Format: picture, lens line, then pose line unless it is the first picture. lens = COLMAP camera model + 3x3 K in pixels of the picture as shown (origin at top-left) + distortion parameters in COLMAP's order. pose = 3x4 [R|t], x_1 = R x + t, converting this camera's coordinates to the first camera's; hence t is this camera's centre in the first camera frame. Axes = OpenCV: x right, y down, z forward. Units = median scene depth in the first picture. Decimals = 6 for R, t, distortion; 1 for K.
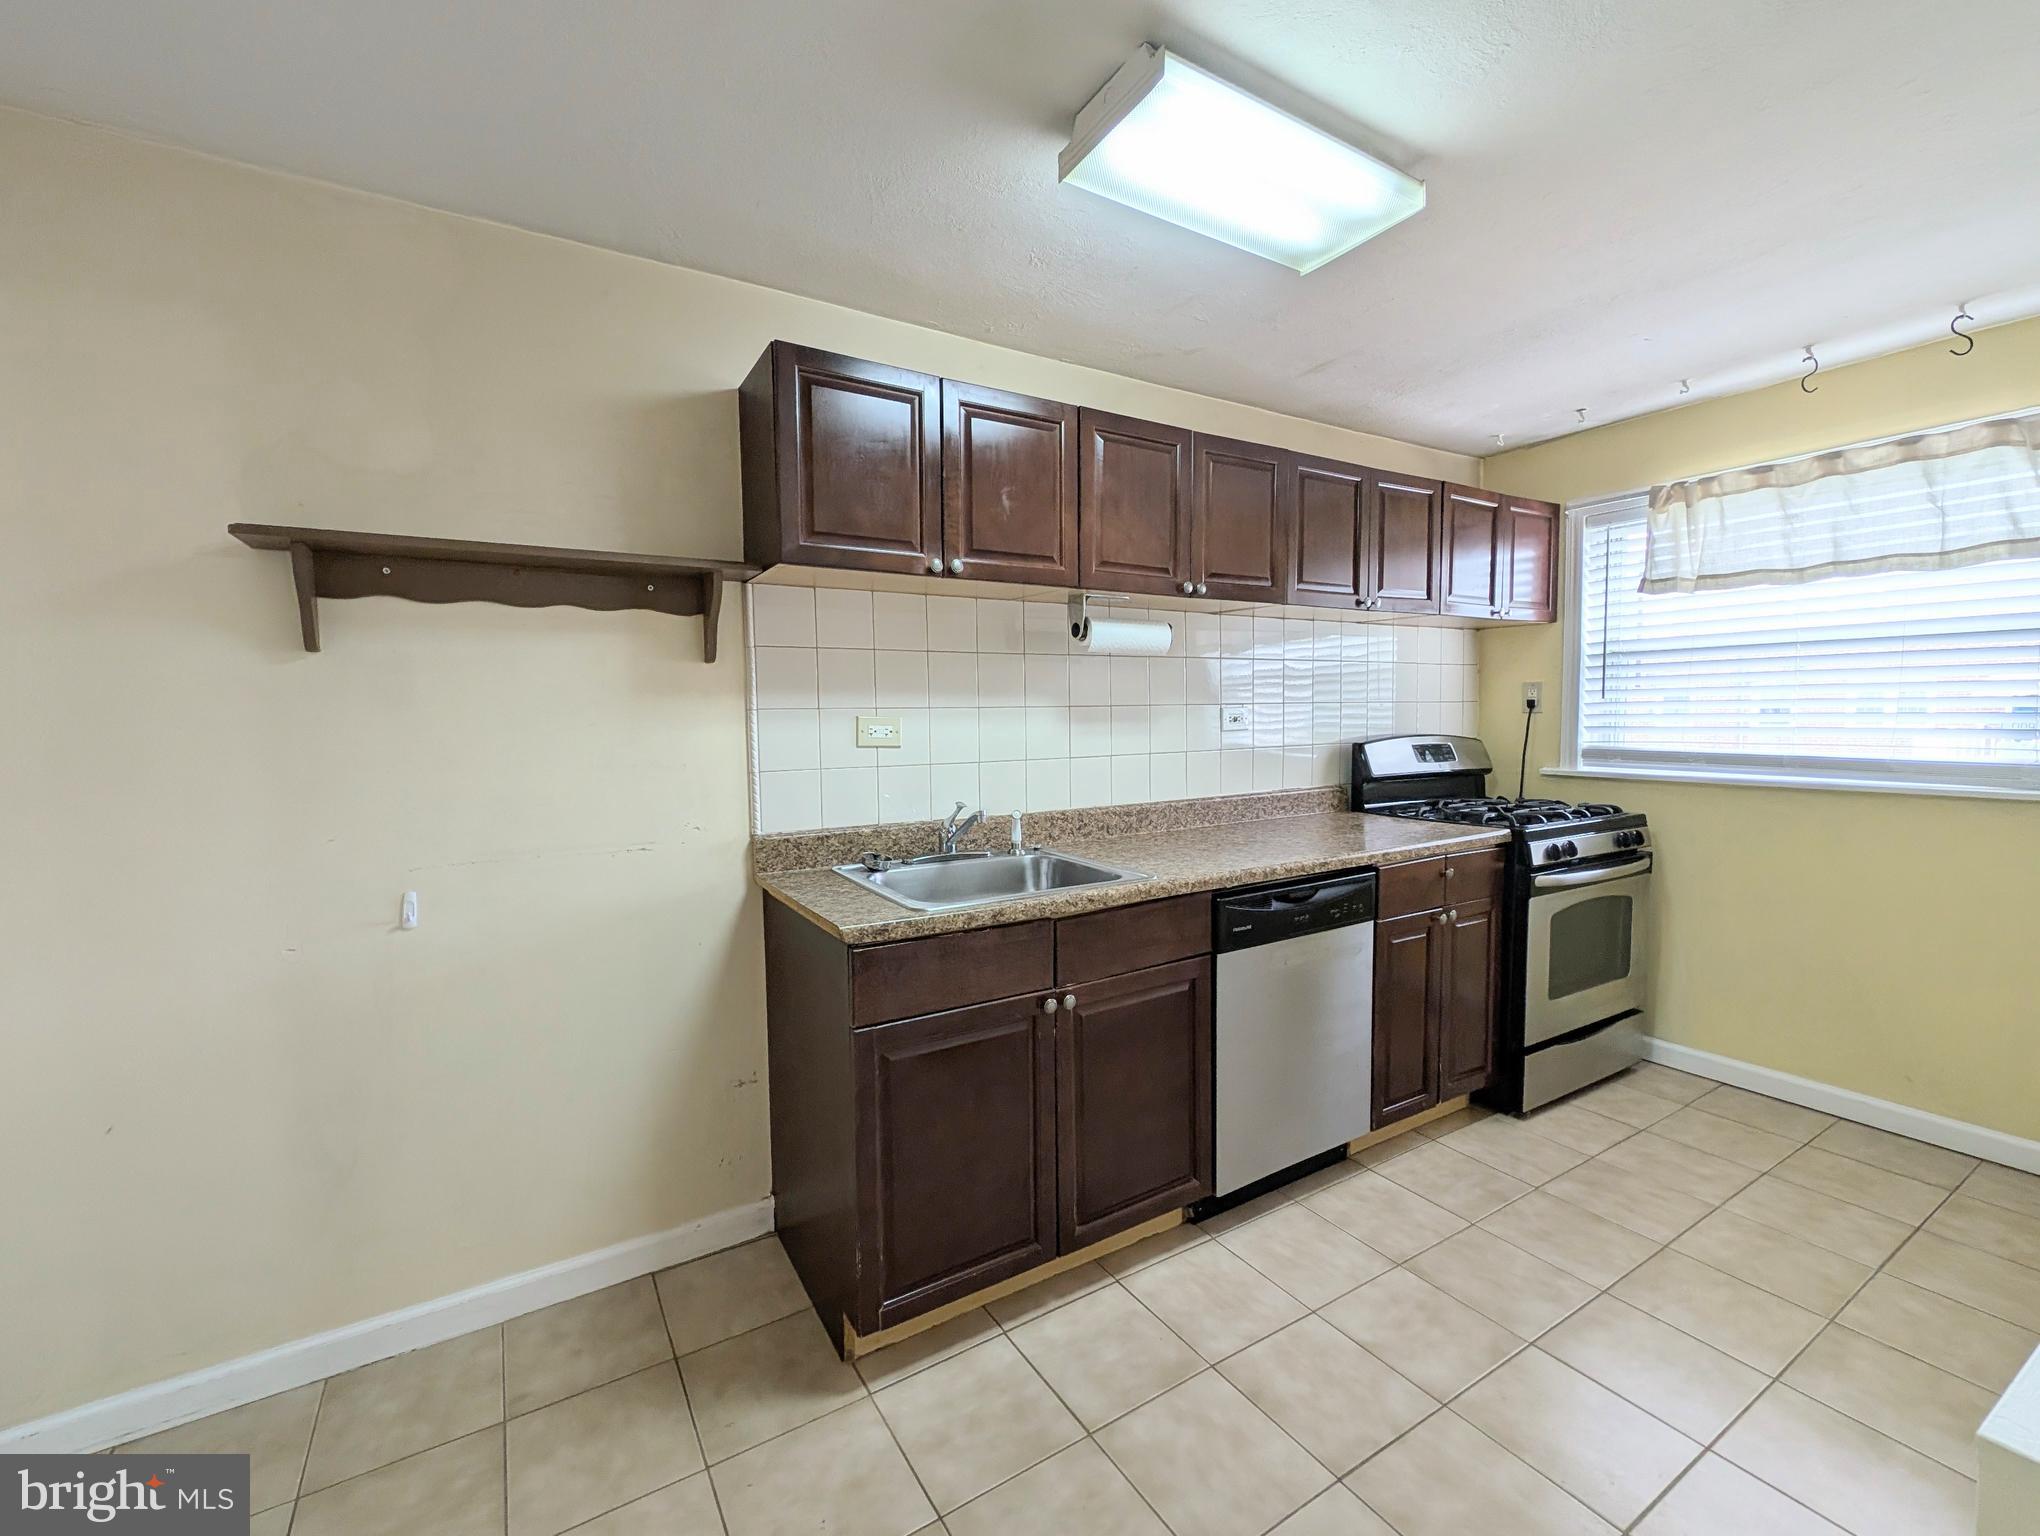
lens RADIAL K [[872.3, 0, 1021.0], [0, 872.3, 773.6], [0, 0, 1]] dist [0.017833, 0.000098]
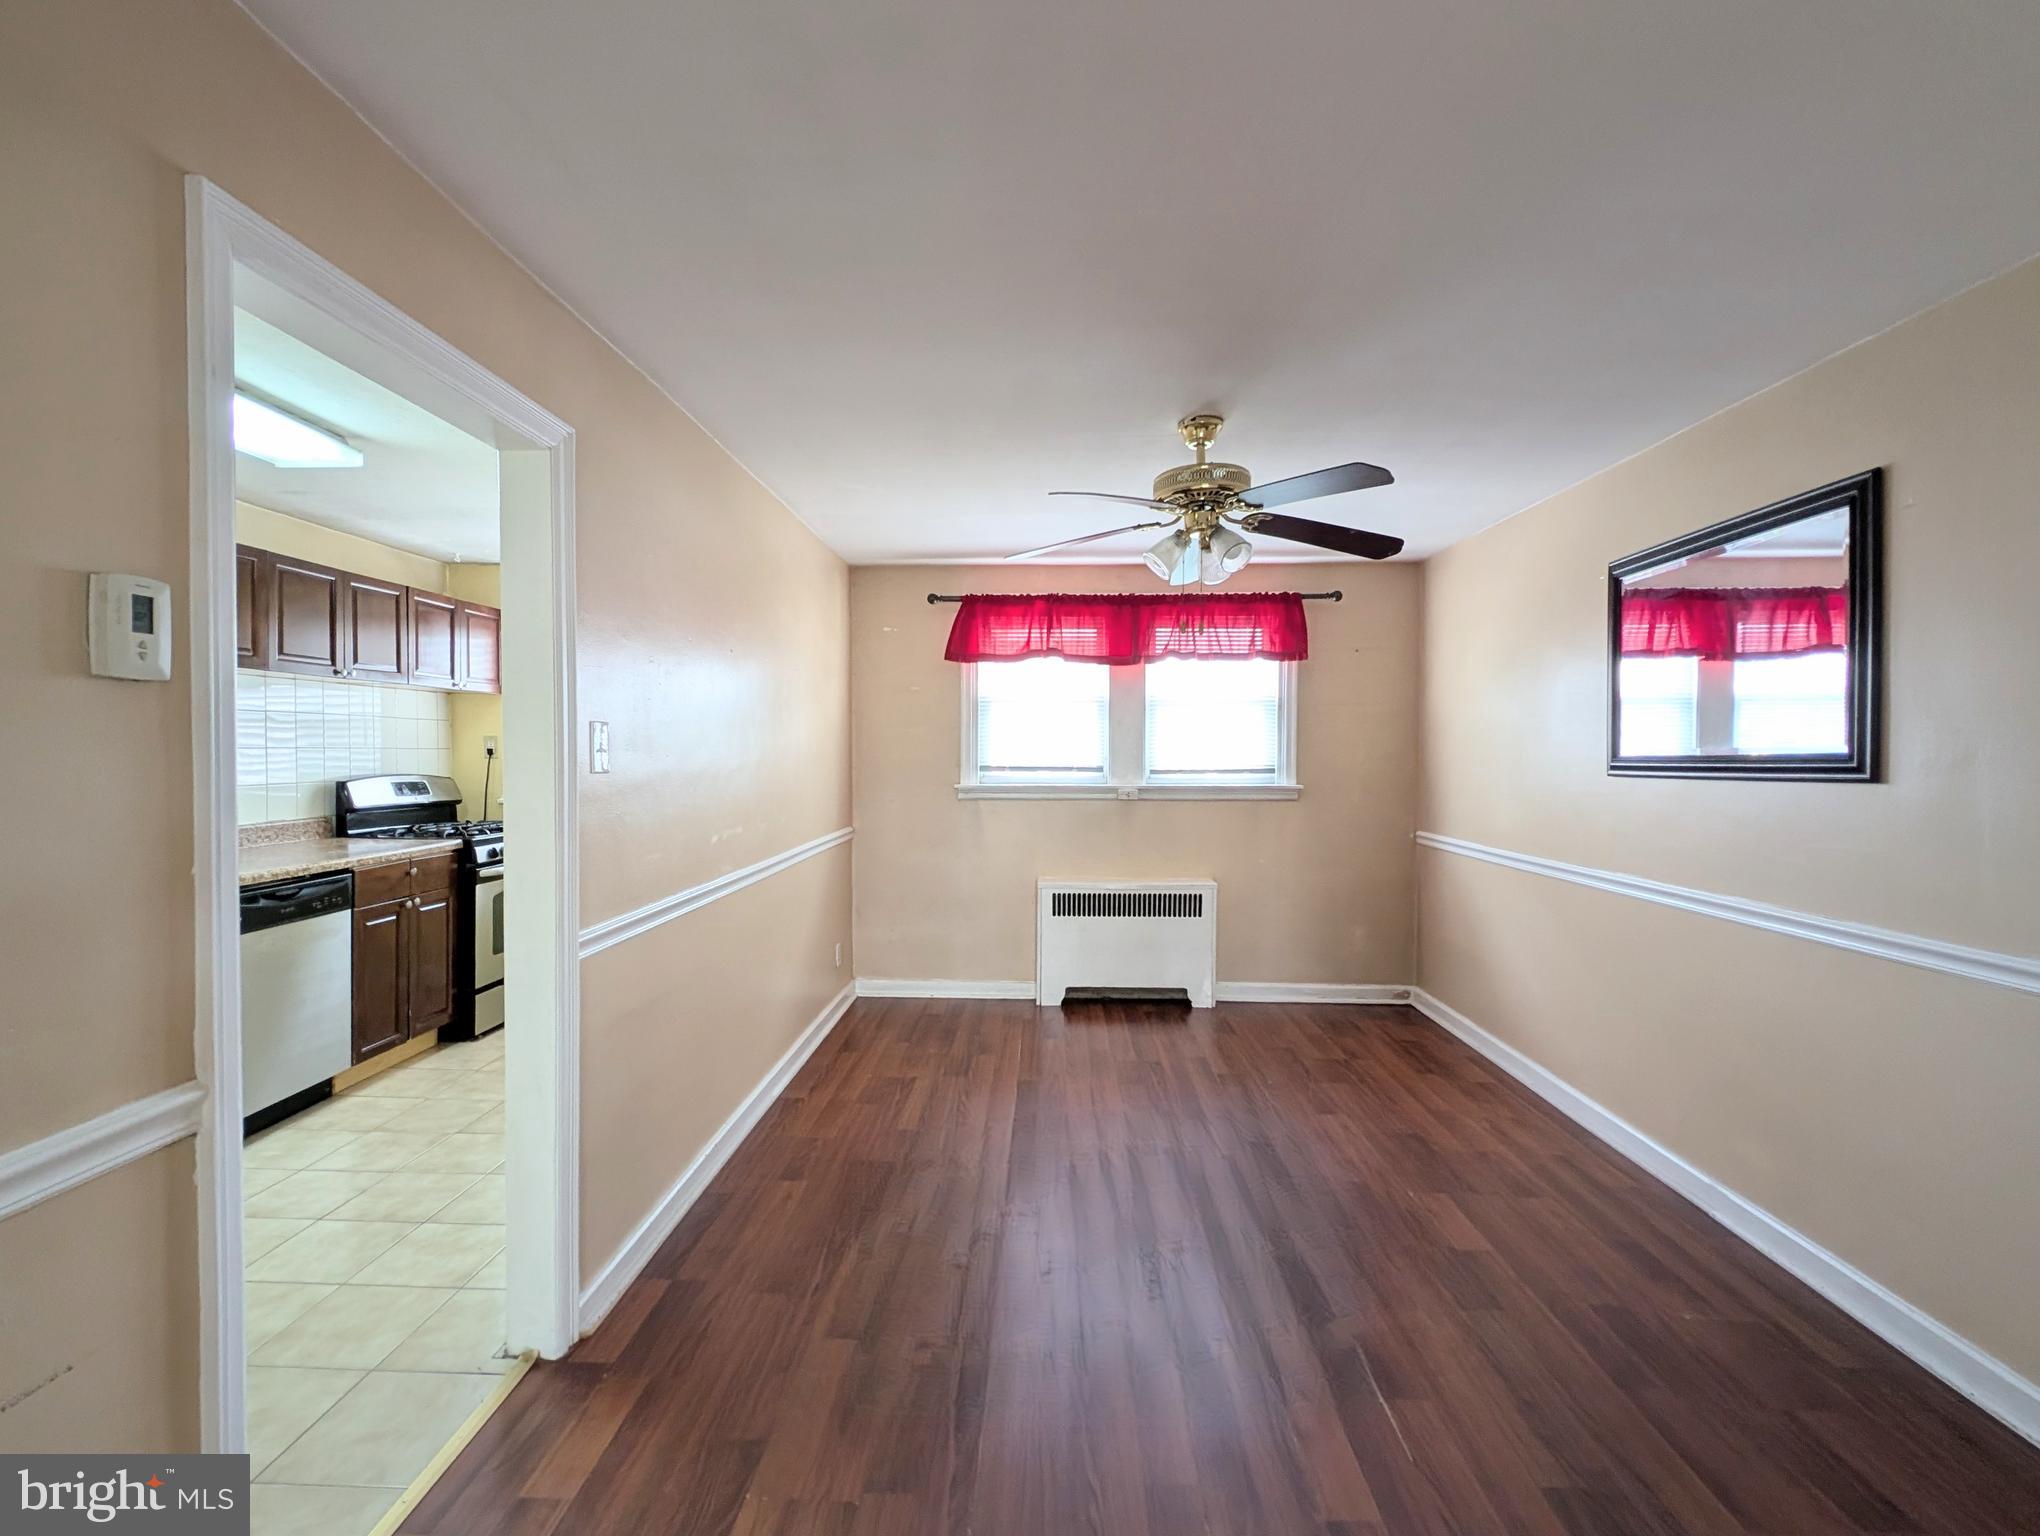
lens RADIAL K [[922.5, 0, 1012.1], [0, 922.5, 770.1], [0, 0, 1]] dist [0.000803, -0.000267]
pose [[0.562605, -0.001001, 0.826725, -0.182800], [0.043887, 0.998625, -0.028657, 0.032806], [-0.825560, 0.052405, 0.561876, -0.593388]]
